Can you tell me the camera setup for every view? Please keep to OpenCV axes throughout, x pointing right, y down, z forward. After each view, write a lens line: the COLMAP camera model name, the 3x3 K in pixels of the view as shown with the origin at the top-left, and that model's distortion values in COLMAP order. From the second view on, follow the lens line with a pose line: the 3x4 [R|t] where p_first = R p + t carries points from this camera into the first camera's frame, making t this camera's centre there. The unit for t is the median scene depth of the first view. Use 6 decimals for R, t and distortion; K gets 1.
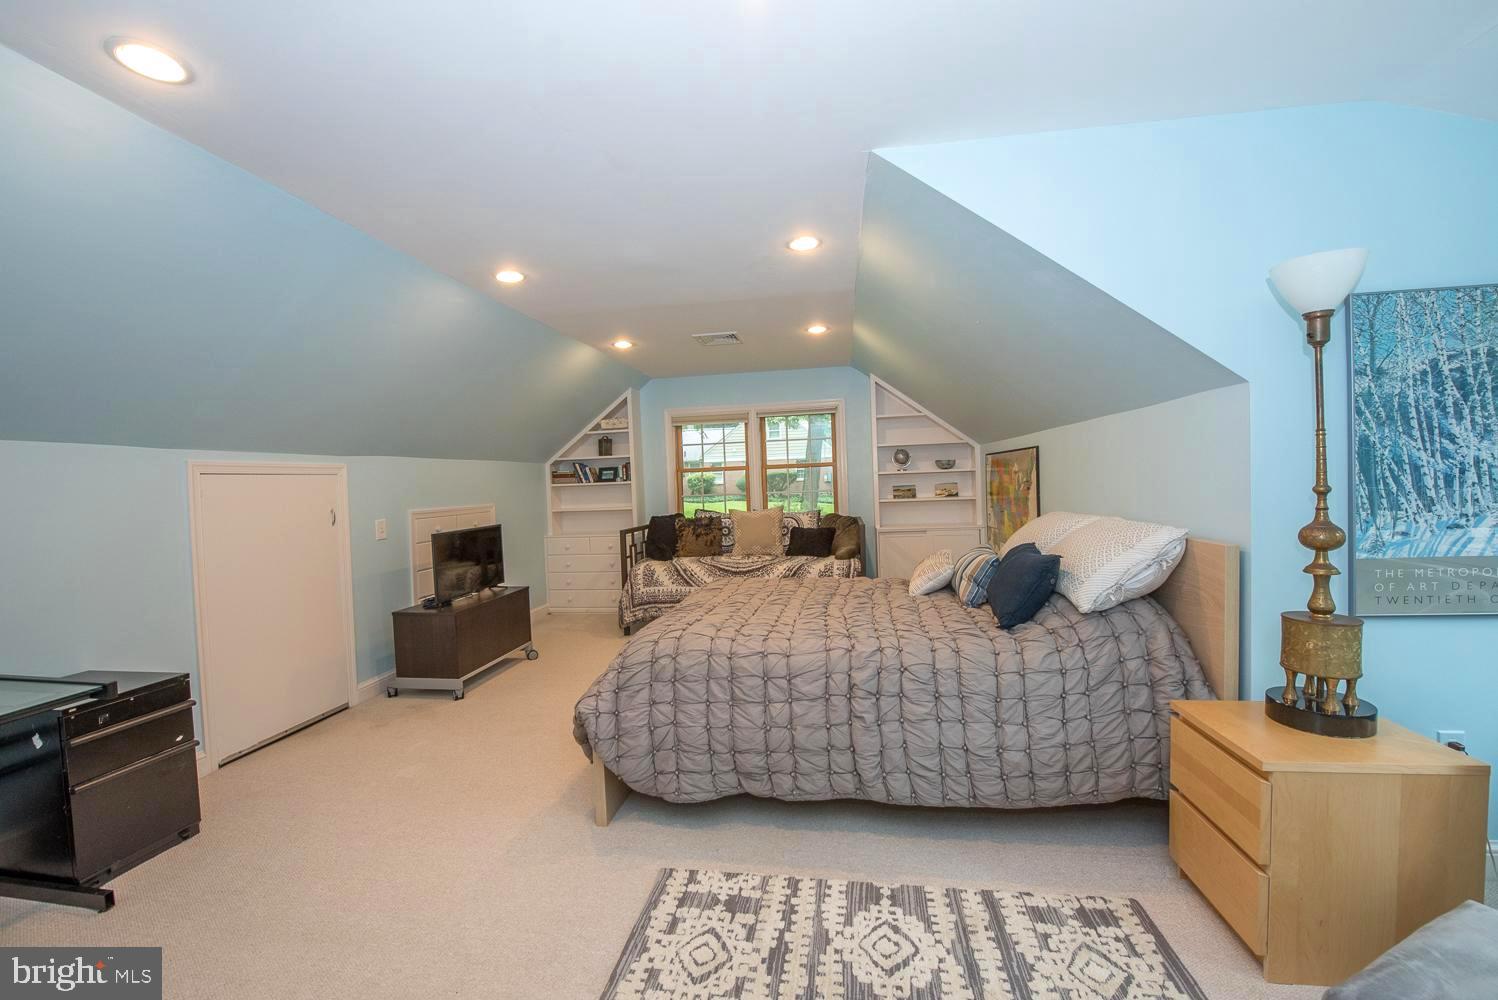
lens RADIAL K [[594.3, 0, 746.3], [0, 594.3, 498.2], [0, 0, 1]] dist [-0.022248, -0.001400]
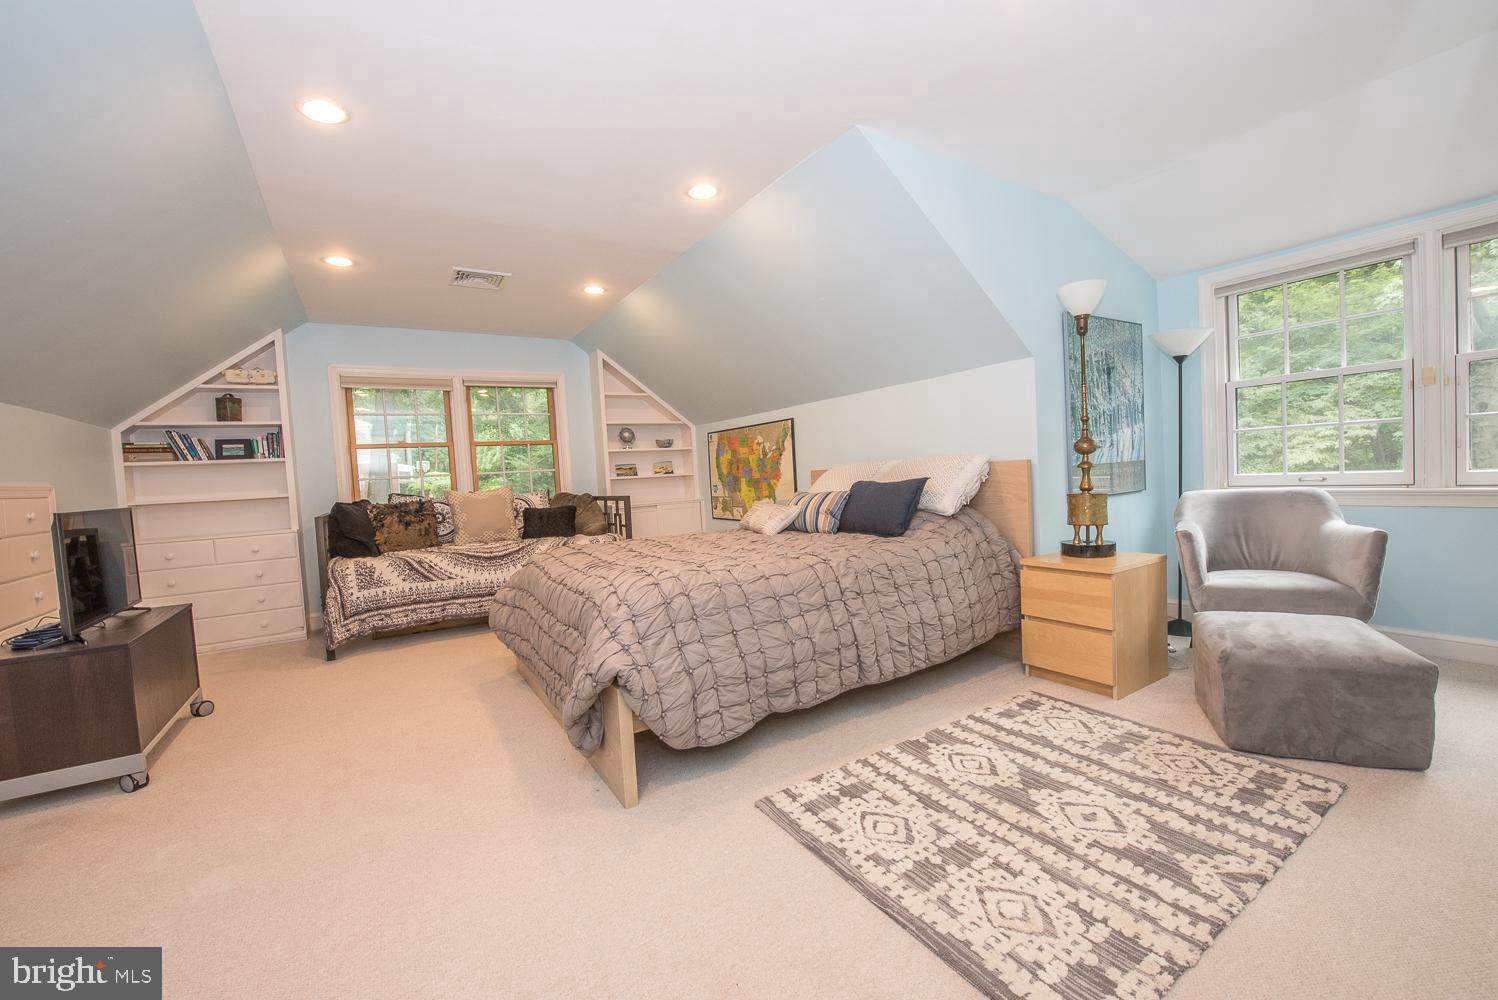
lens RADIAL K [[594.3, 0, 754.1], [0, 594.3, 500.8], [0, 0, 1]] dist [-0.022248, -0.001400]
pose [[0.749371, -0.034778, 0.661236, -0.682612], [0.044545, 0.999005, 0.002060, 0.136326], [-0.660650, 0.027911, 0.750175, 0.259340]]
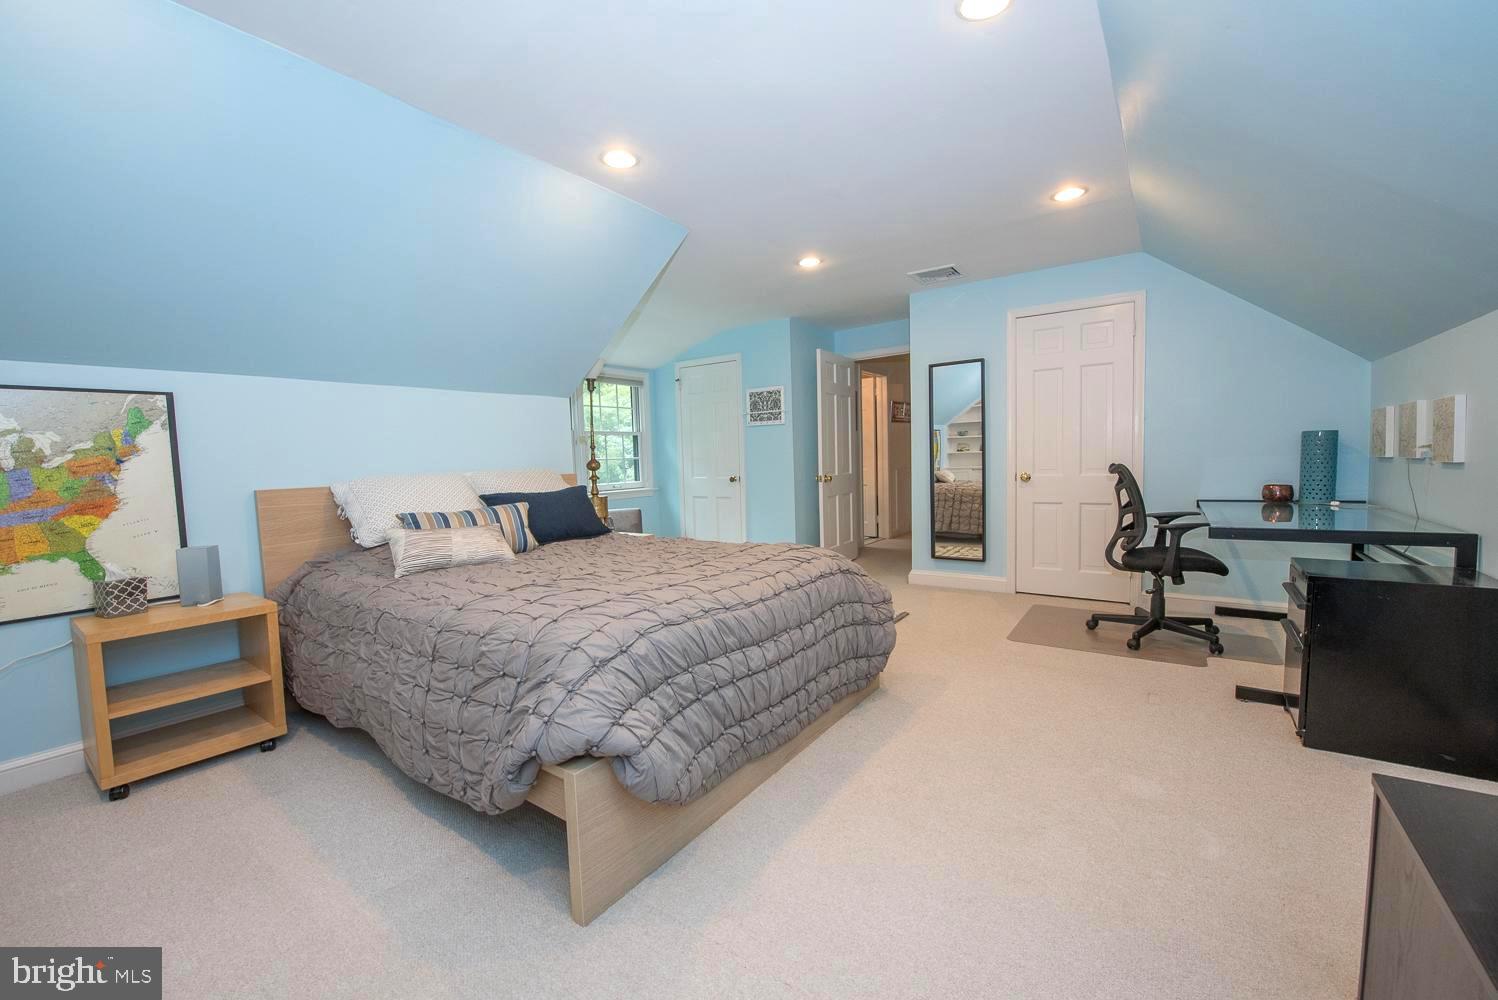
lens RADIAL K [[594.3, 0, 744.1], [0, 594.3, 497.0], [0, 0, 1]] dist [-0.022248, -0.001400]
pose [[-0.898815, 0.040834, 0.436423, -0.588107], [0.081818, 0.993782, 0.075521, 0.047004], [-0.430625, 0.103586, -0.896567, 2.360335]]
